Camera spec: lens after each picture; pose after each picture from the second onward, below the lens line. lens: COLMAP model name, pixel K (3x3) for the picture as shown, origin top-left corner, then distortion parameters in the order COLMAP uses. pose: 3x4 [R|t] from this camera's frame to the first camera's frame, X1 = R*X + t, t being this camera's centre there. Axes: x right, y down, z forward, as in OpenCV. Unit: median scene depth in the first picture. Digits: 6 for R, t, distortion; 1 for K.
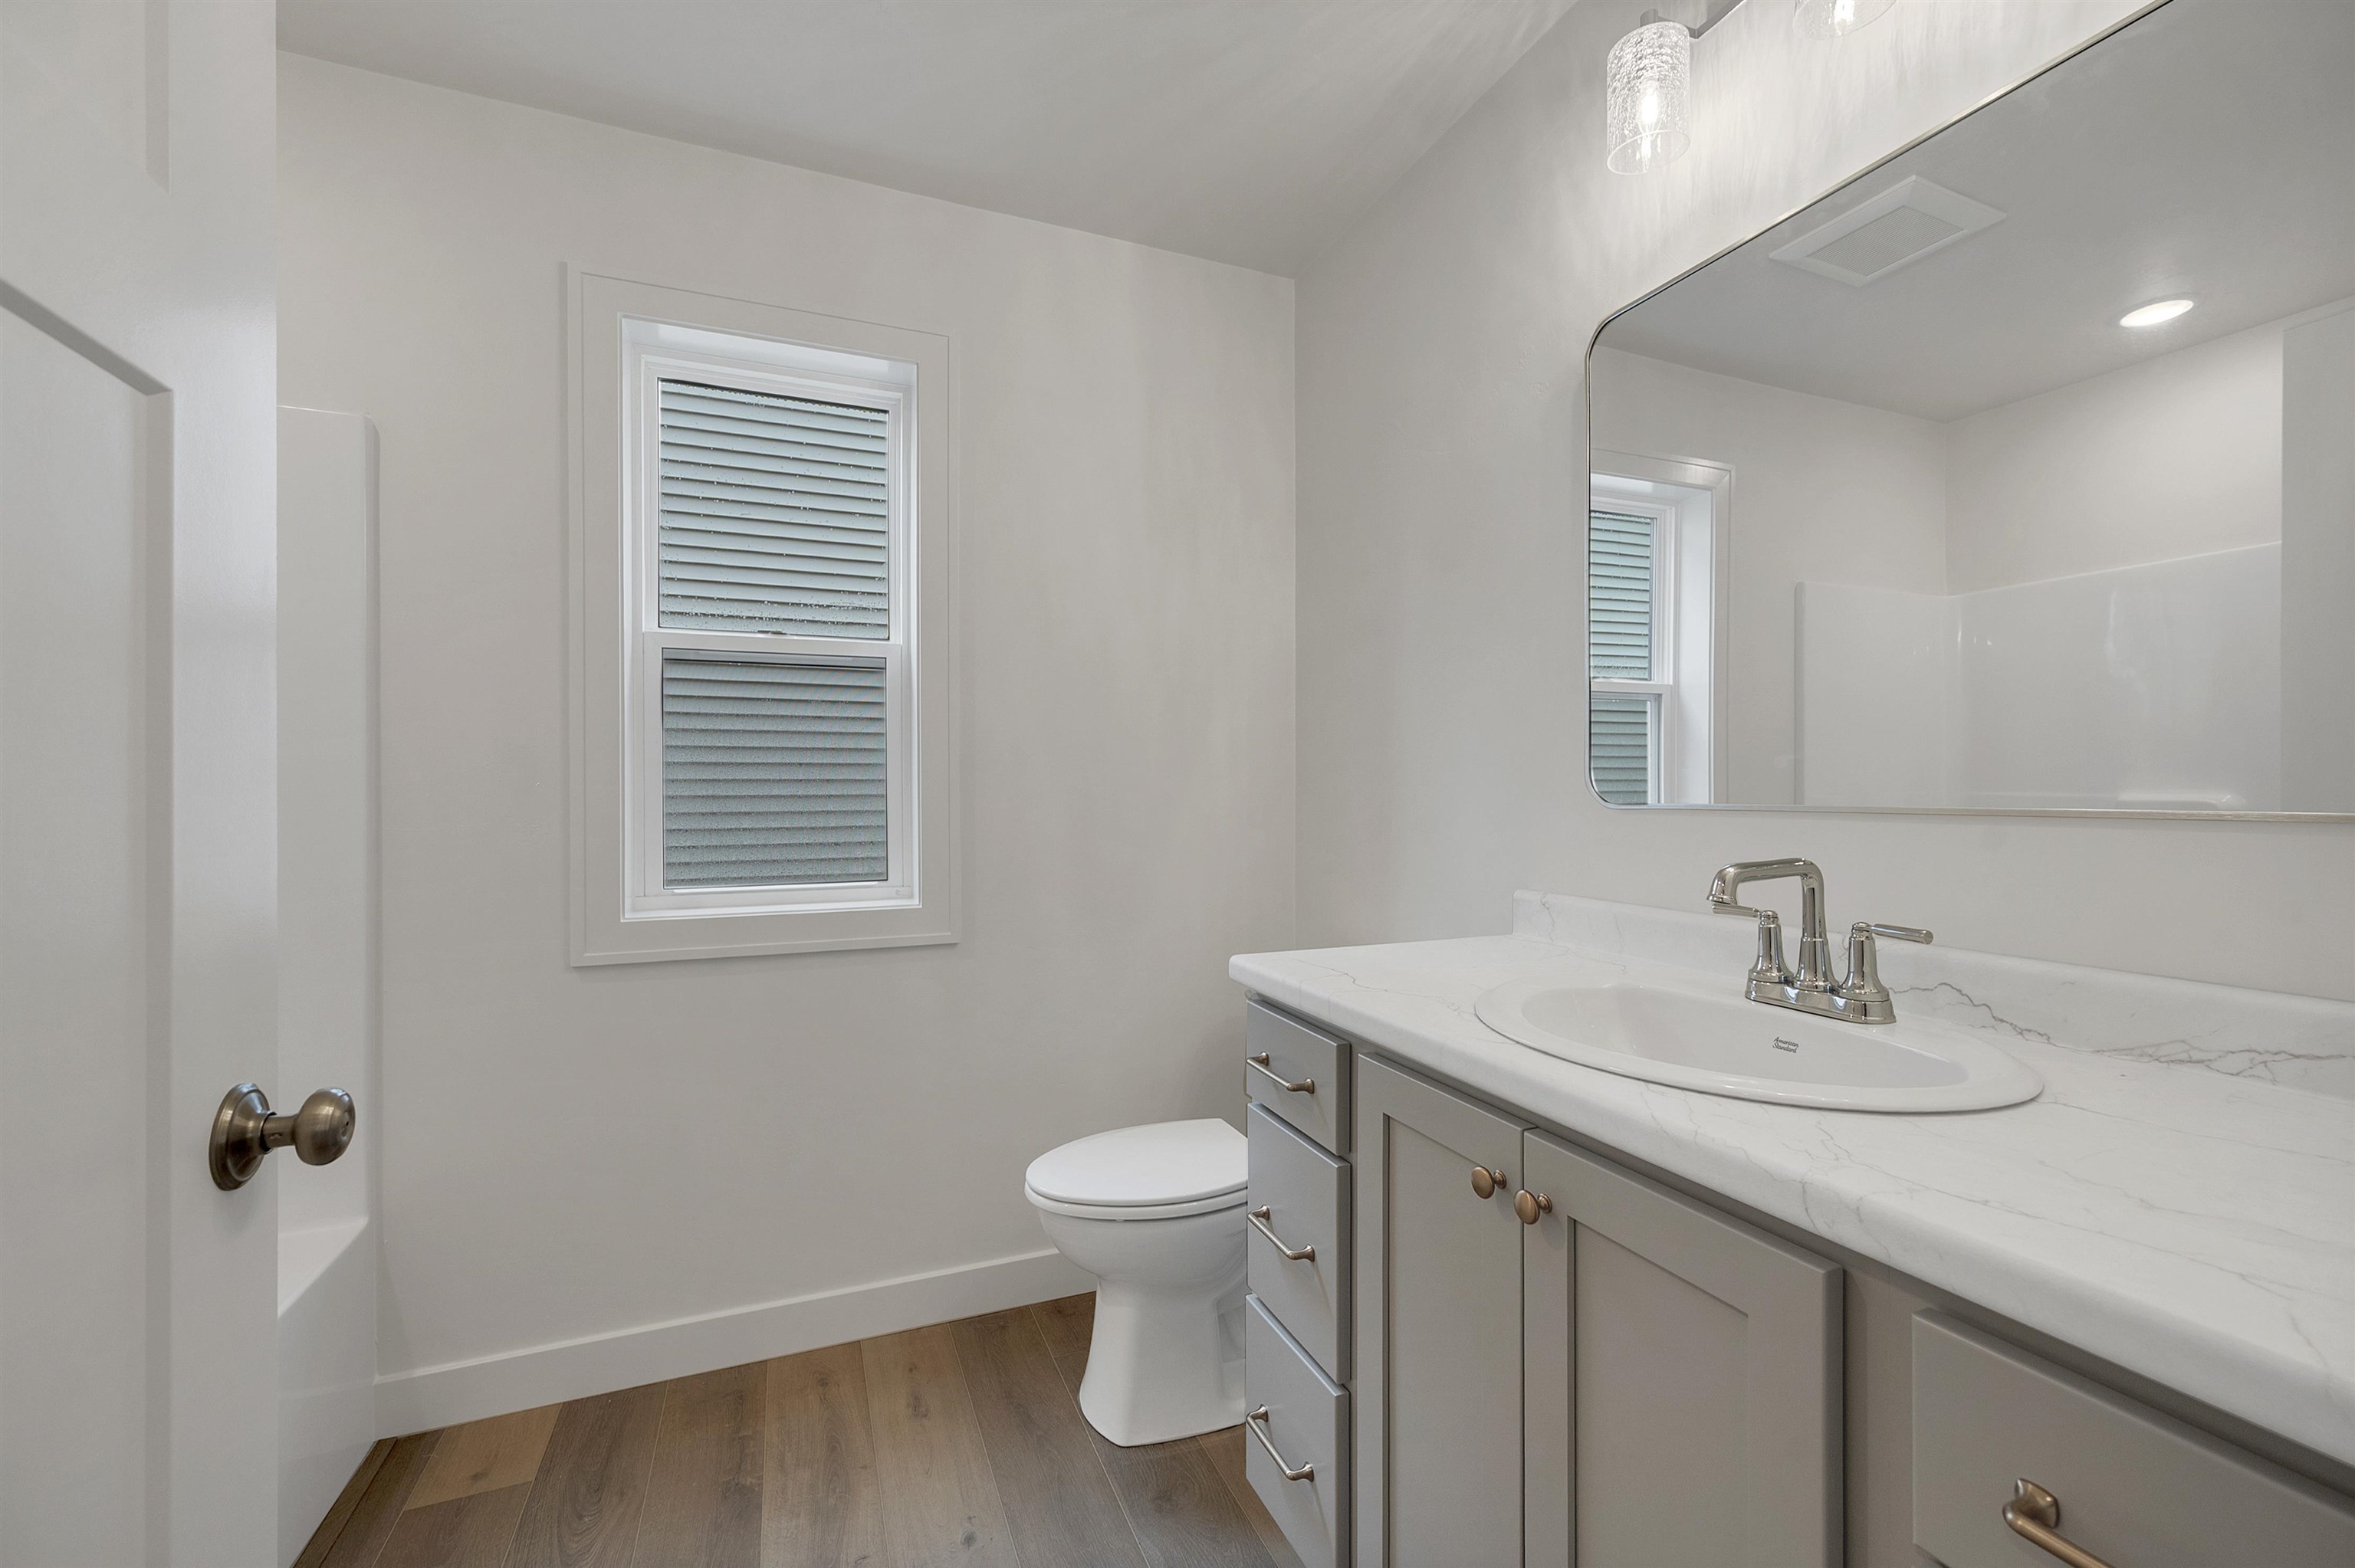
lens RADIAL K [[964.3, 0, 1188.0], [0, 964.3, 778.6], [0, 0, 1]] dist [0.000556, 0.000050]
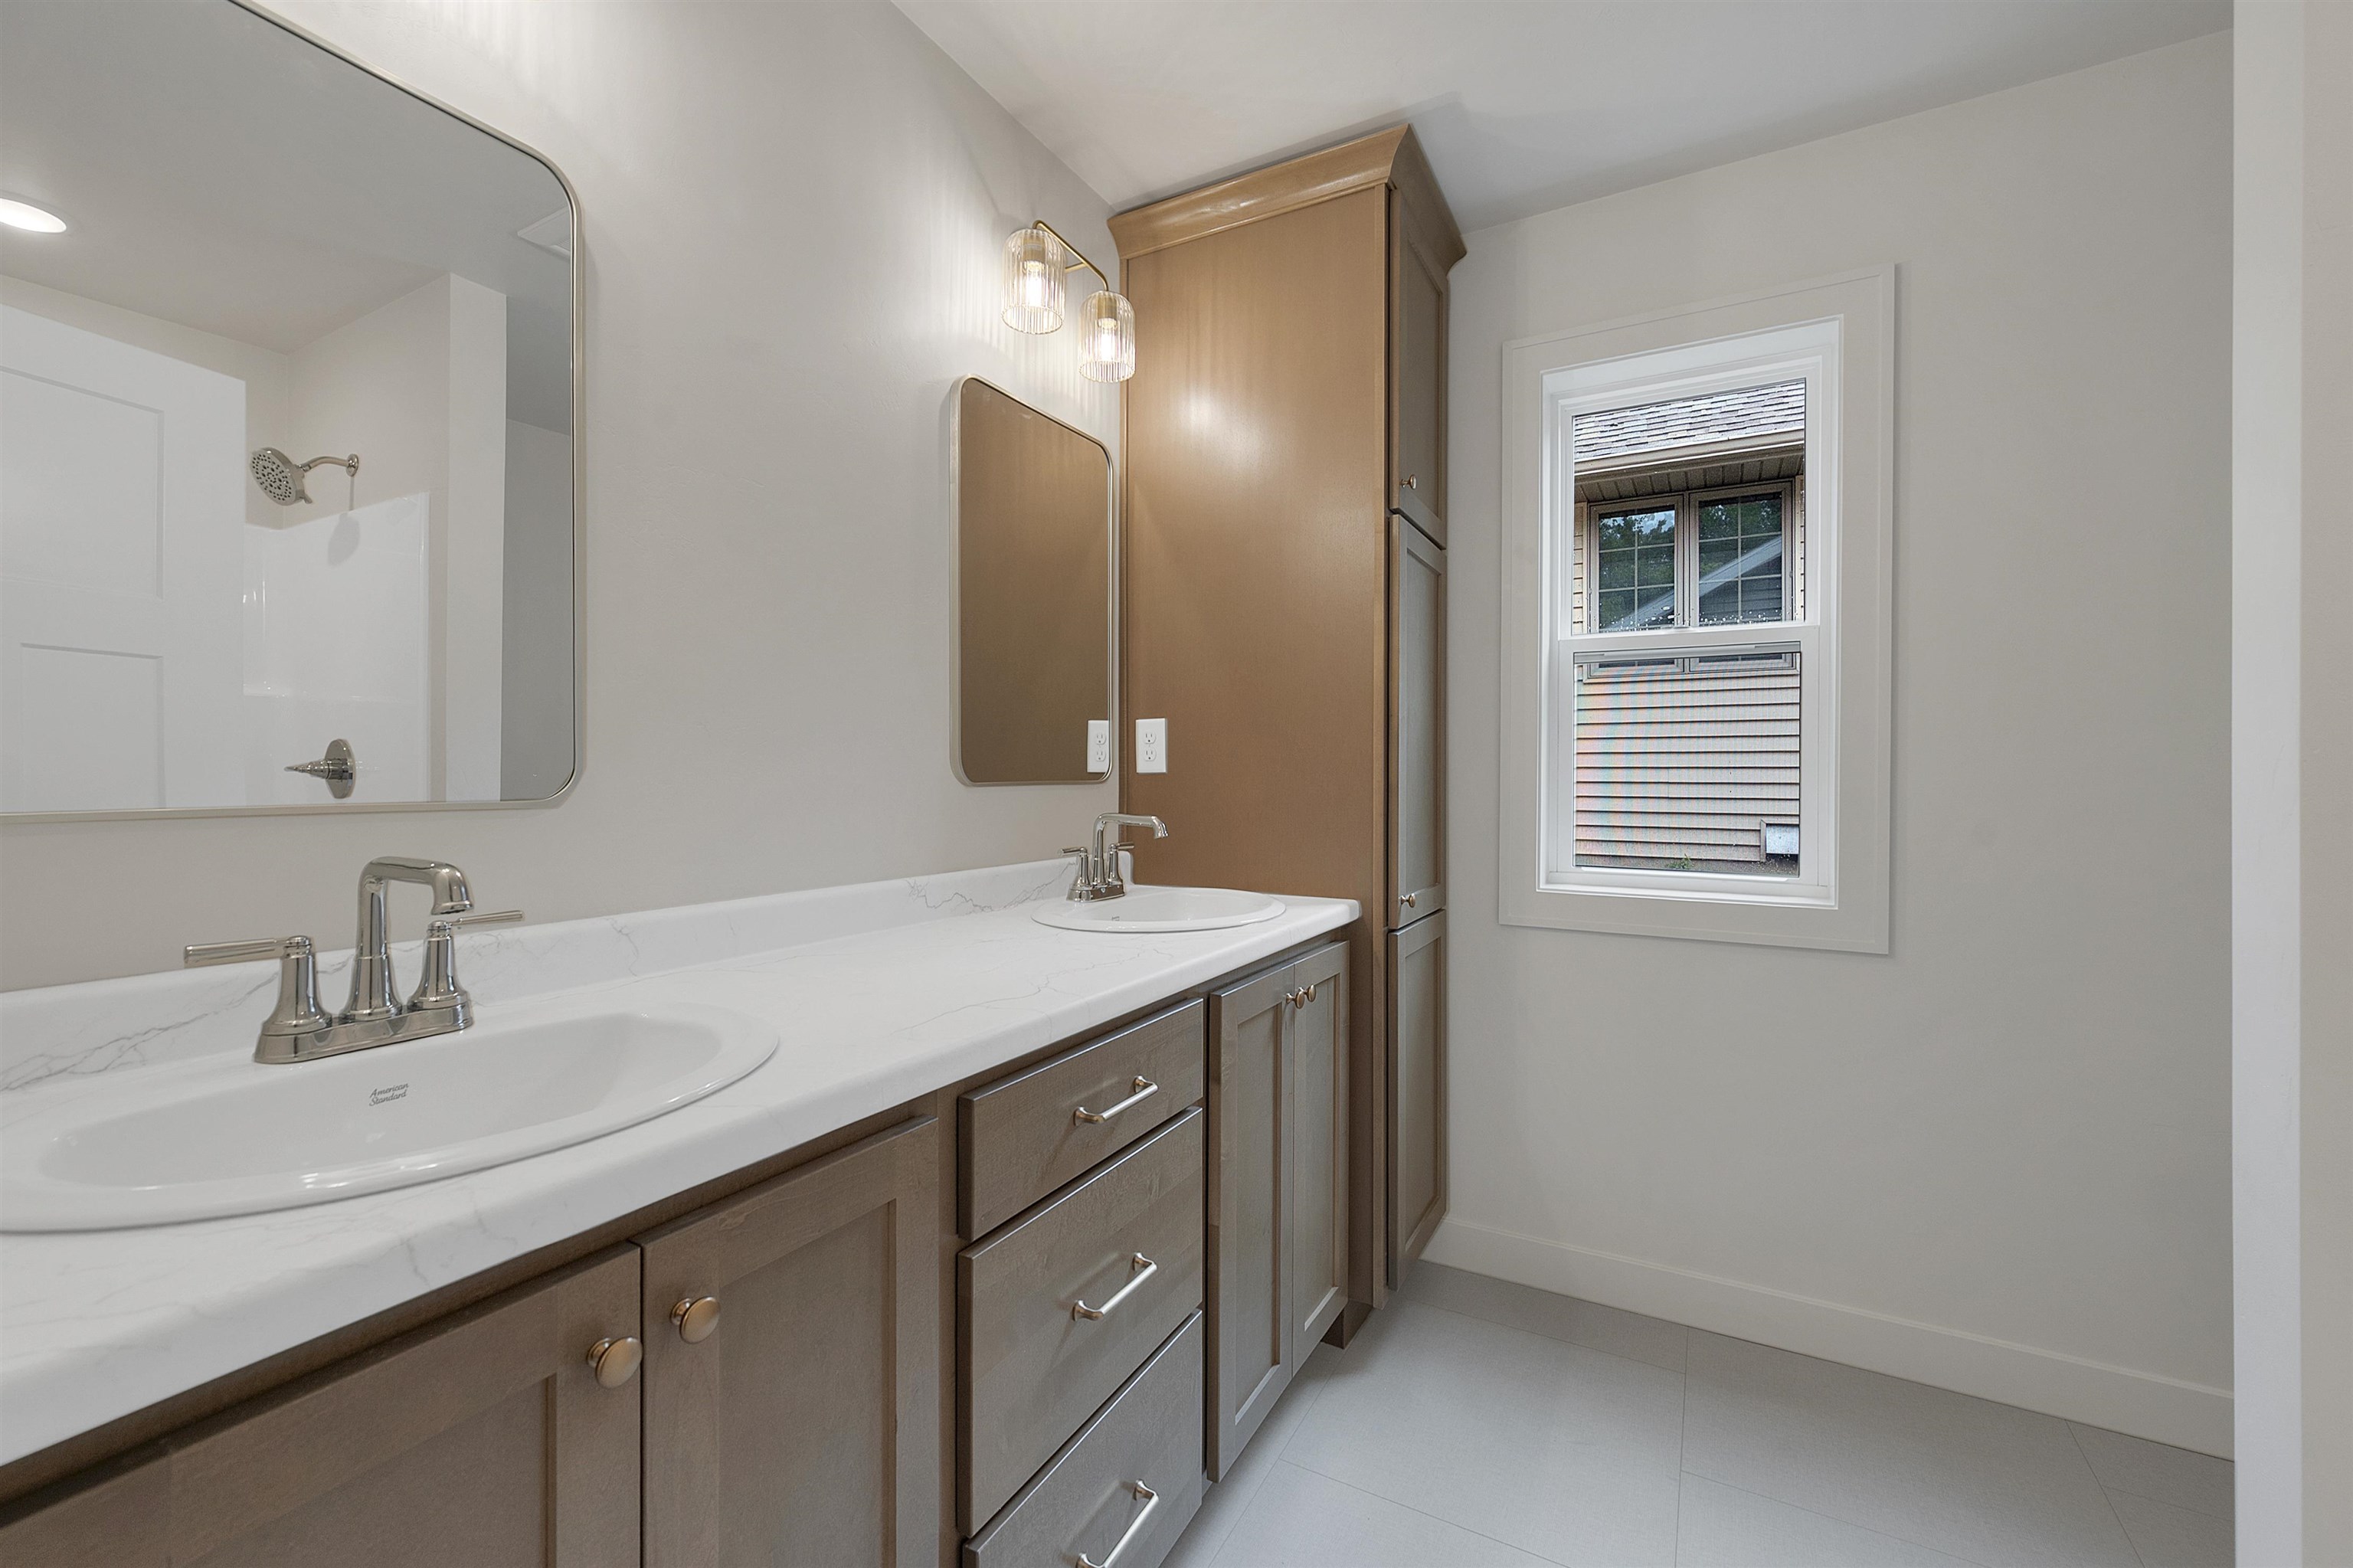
lens RADIAL K [[963.6, 0, 1187.0], [0, 963.6, 778.6], [0, 0, 1]] dist [0.000556, 0.000050]
pose [[-0.628179, -0.006587, 0.778041, -0.741474], [-0.013765, 0.999902, -0.002648, 0.023250], [-0.777947, -0.012374, -0.628208, 1.836444]]
